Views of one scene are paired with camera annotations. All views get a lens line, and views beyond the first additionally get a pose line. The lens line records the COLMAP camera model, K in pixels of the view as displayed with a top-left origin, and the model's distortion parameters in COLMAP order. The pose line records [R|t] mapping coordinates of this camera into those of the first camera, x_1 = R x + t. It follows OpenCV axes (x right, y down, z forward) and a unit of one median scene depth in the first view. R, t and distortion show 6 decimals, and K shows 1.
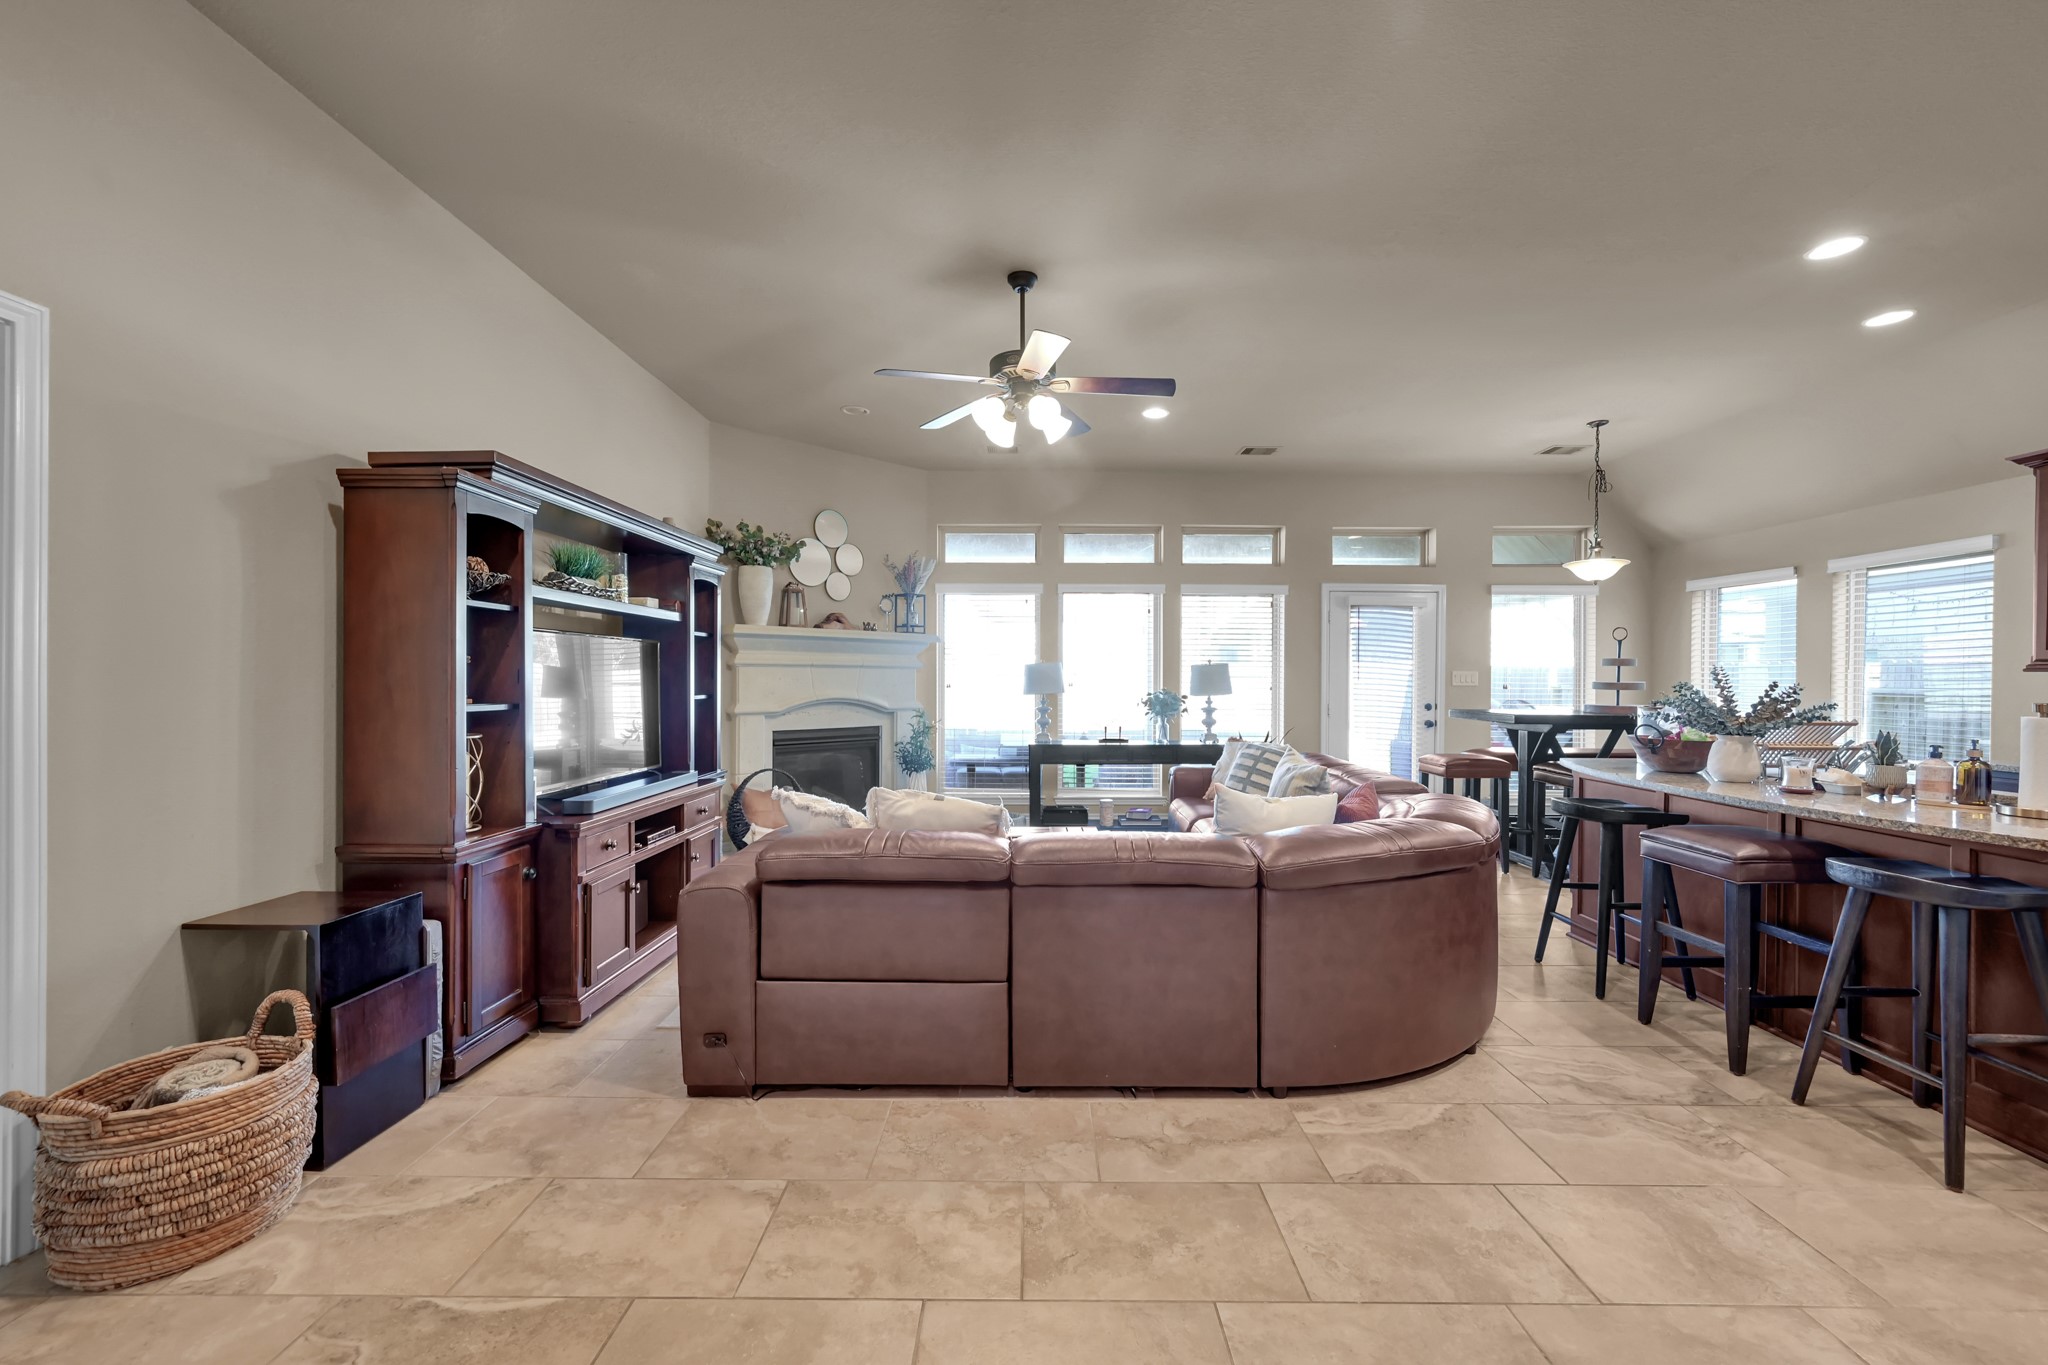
lens RADIAL K [[813.5, 0, 1031.0], [0, 813.5, 687.5], [0, 0, 1]] dist [0.001106, 0.000436]
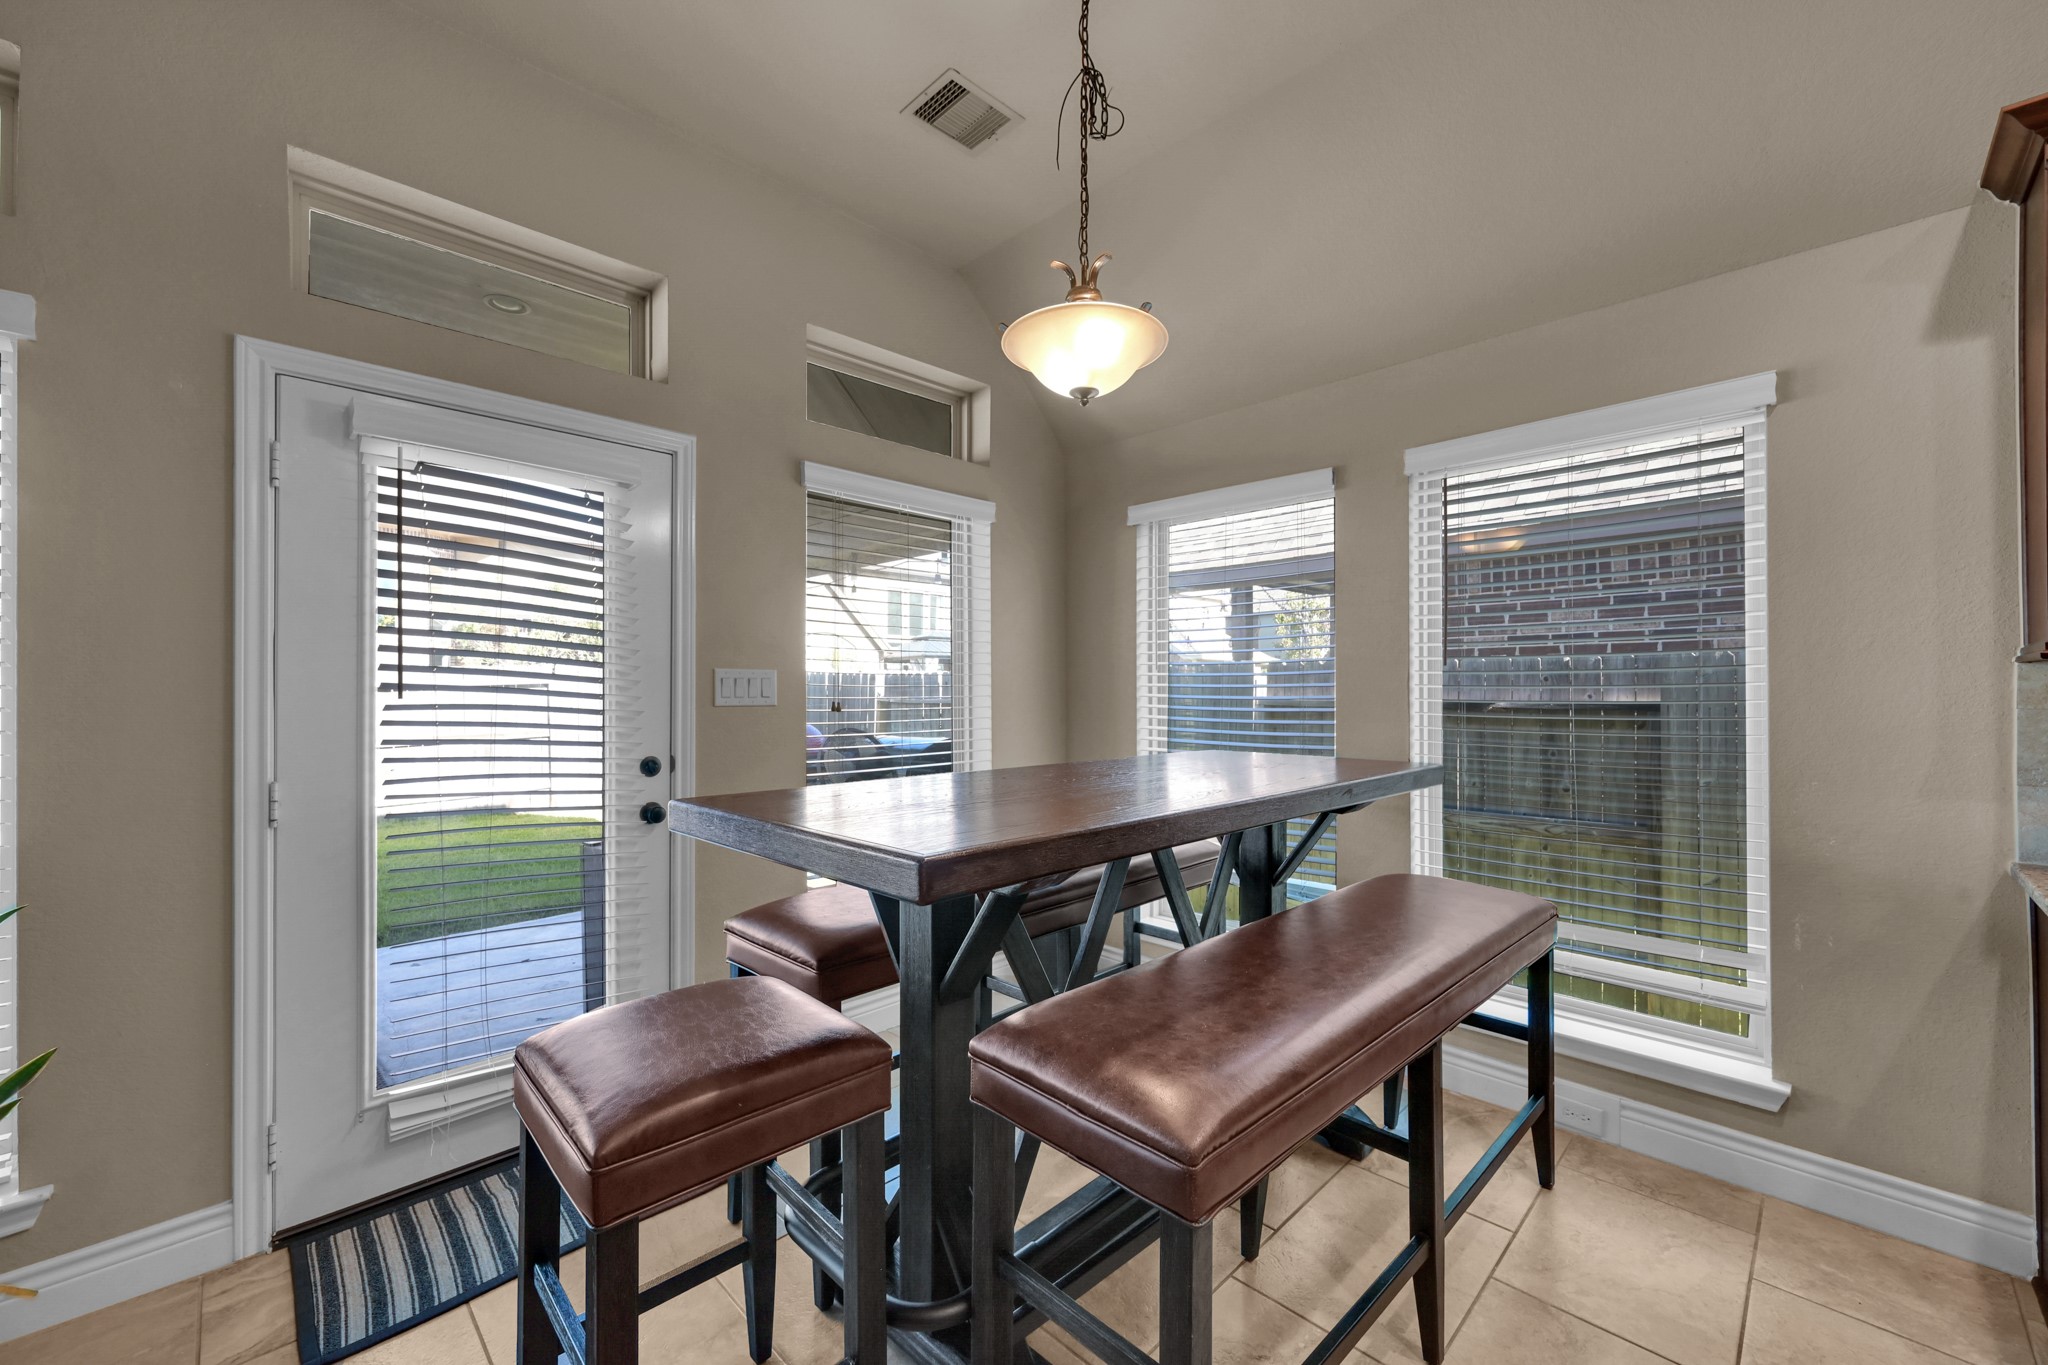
lens RADIAL K [[813.5, 0, 1028.1], [0, 813.5, 686.3], [0, 0, 1]] dist [0.001106, 0.000436]
pose [[0.703129, -0.002069, 0.711059, 0.494187], [0.013566, 0.999853, -0.010505, -0.007825], [-0.710933, 0.017032, 0.703053, 0.885489]]
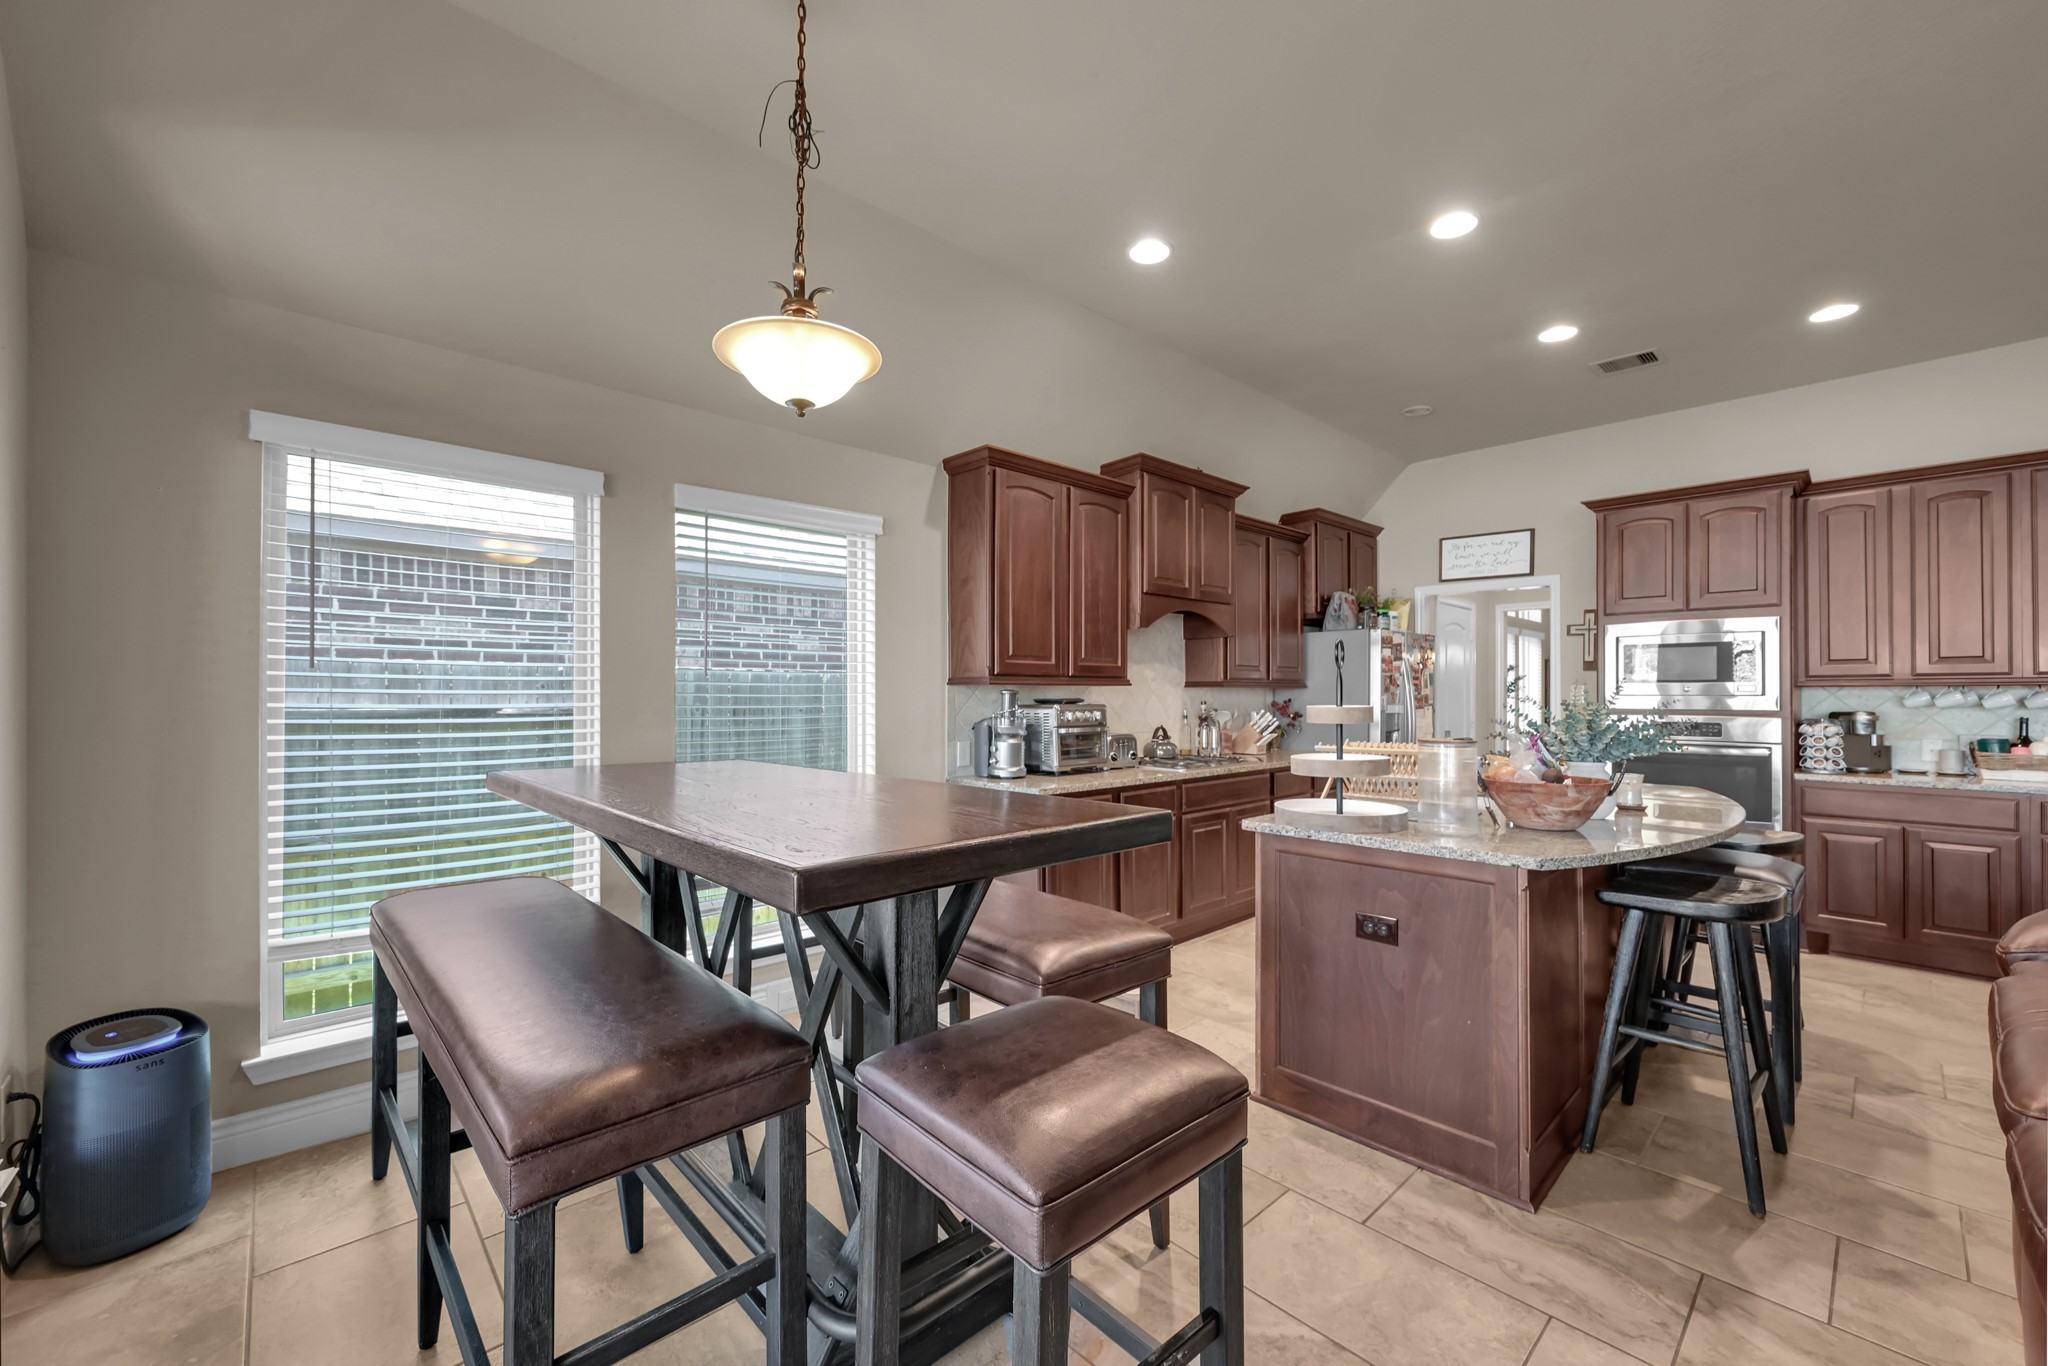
lens RADIAL K [[813.5, 0, 1030.0], [0, 813.5, 686.8], [0, 0, 1]] dist [0.001106, 0.000436]
pose [[-0.687617, -0.000631, 0.726073, 0.432361], [0.004609, 0.999976, 0.005234, -0.019298], [-0.726059, 0.006946, -0.687598, 1.330318]]
